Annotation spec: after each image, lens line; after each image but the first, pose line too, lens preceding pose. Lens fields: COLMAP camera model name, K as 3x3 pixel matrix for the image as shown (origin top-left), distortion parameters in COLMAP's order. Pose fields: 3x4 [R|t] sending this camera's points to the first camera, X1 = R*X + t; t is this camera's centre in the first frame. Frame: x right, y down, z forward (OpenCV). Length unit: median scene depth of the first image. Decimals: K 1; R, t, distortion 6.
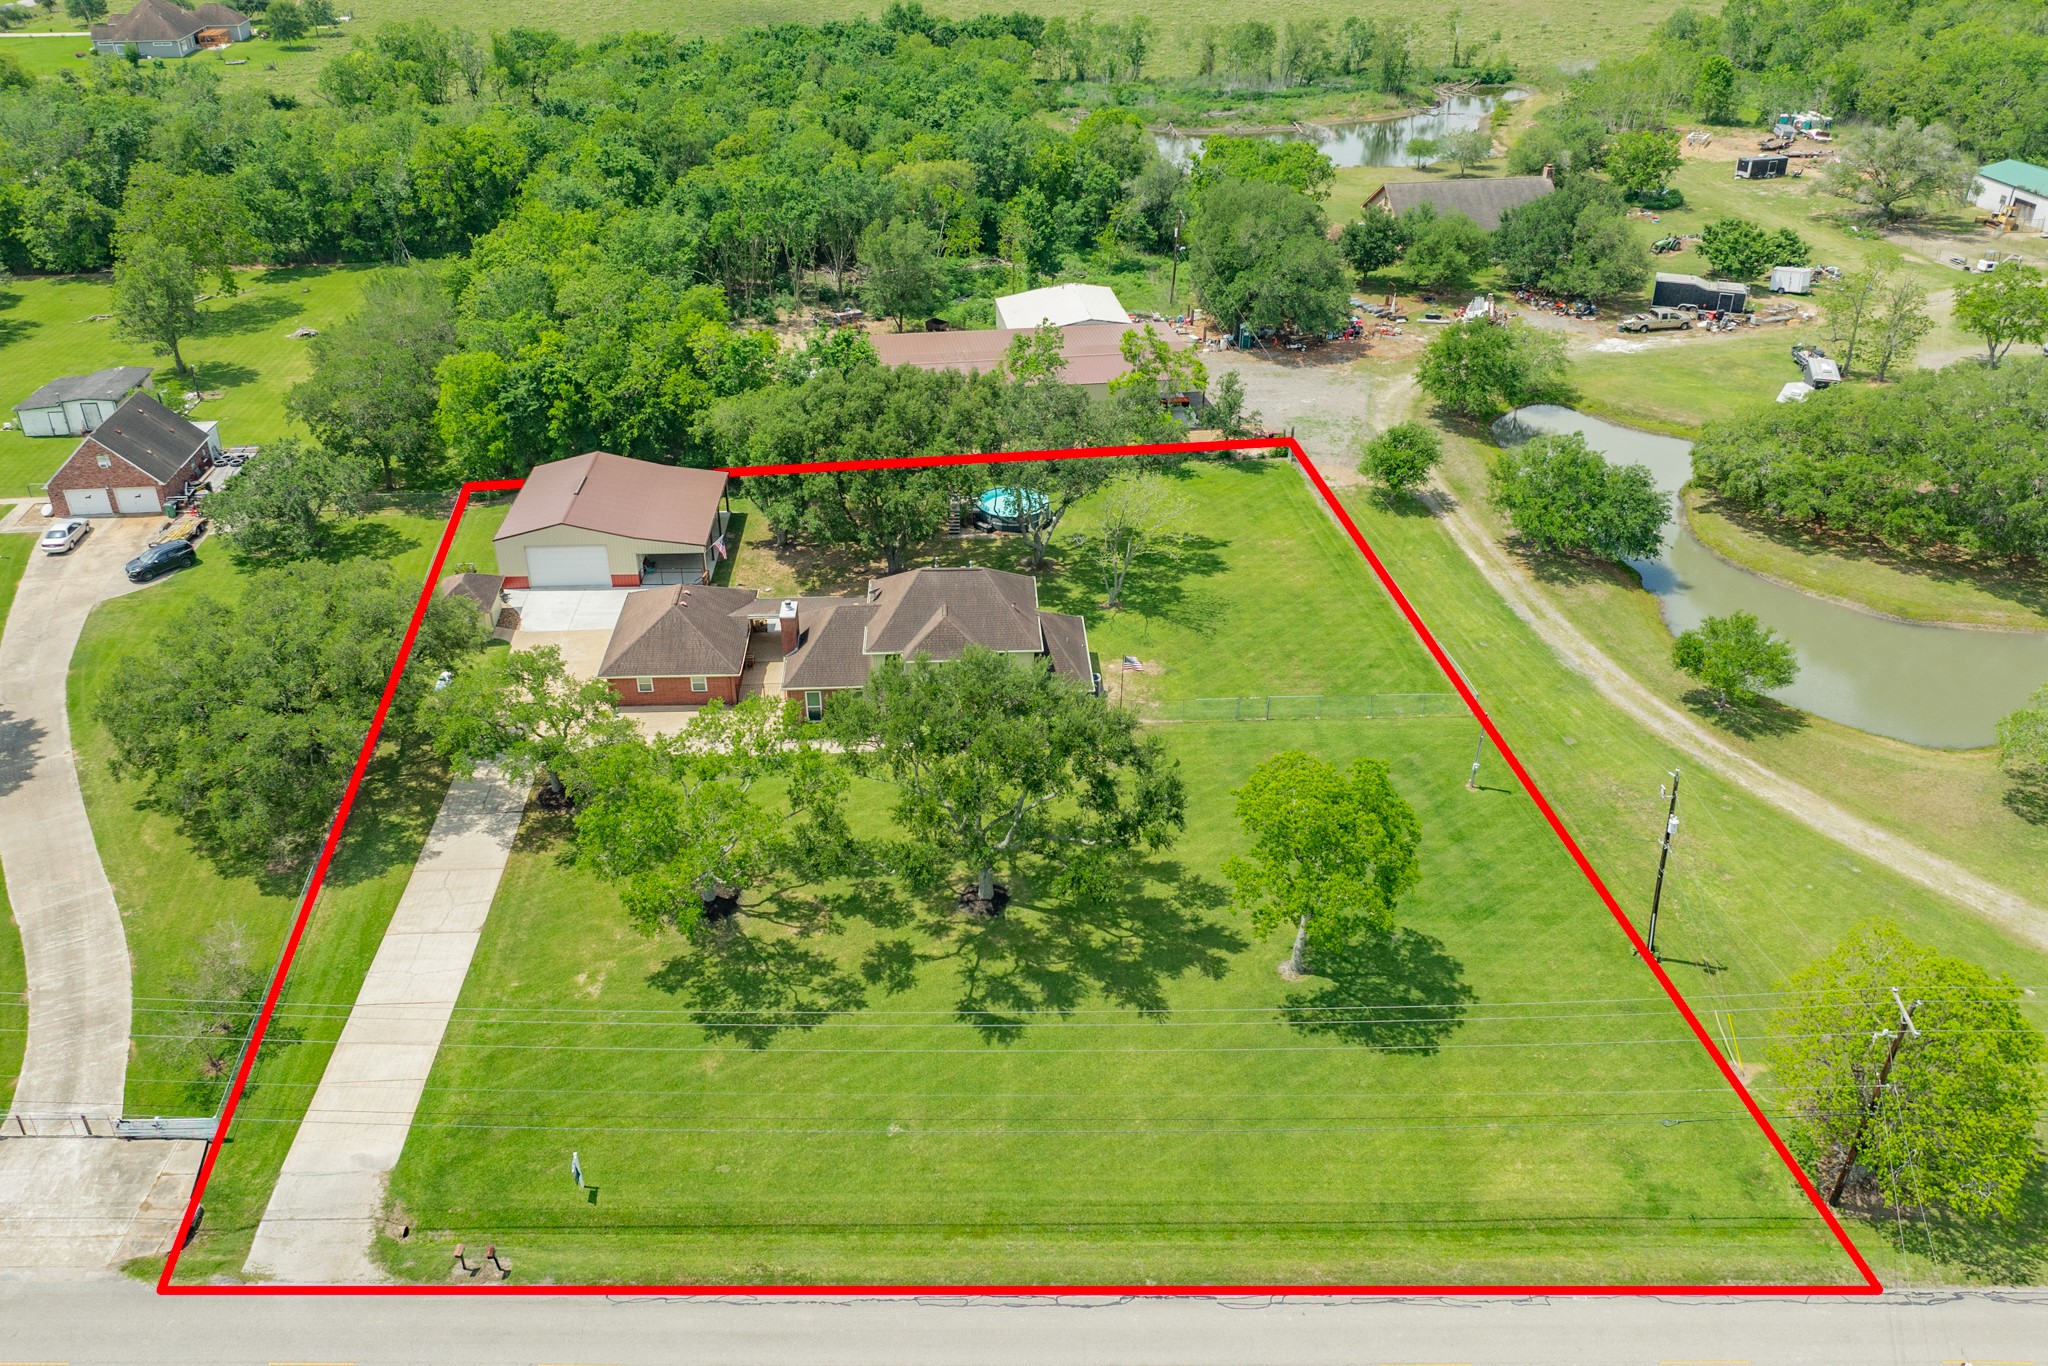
lens RADIAL K [[1513.9, 0, 1024.0], [0, 1513.9, 683.0], [0, 0, 1]] dist [-0.078006, -0.001431]
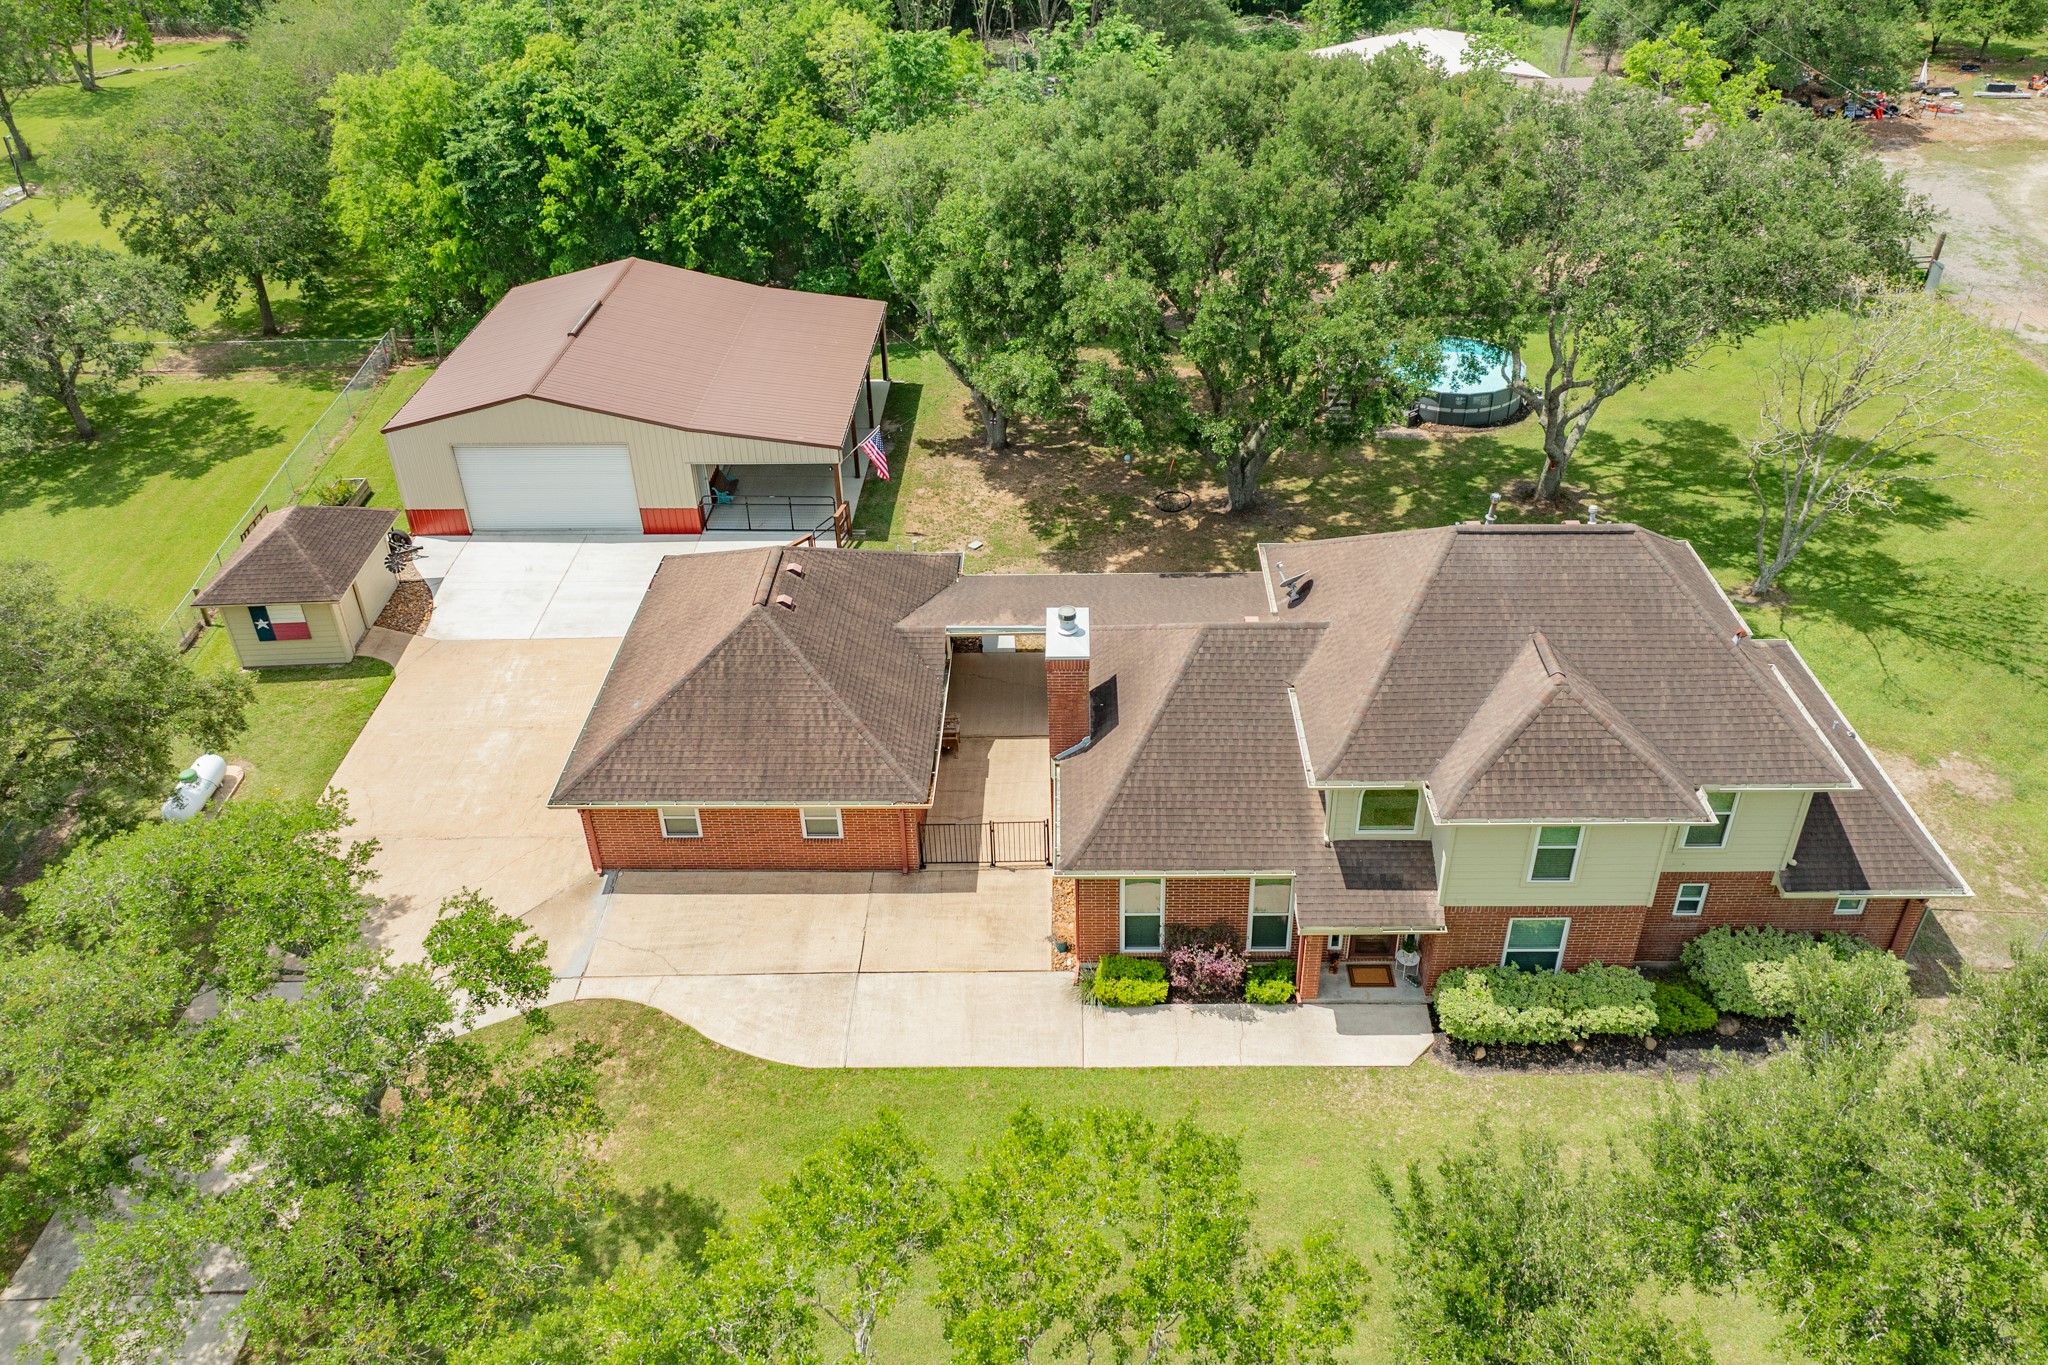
lens RADIAL K [[1417.9, 0, 1022.6], [0, 1417.9, 709.5], [0, 0, 1]] dist [-0.019461, -0.002492]
pose [[0.996157, 0.025623, -0.083757, -0.110511], [-0.017909, 0.995636, 0.091586, -0.048989], [0.085738, -0.089734, 0.992268, 0.534274]]
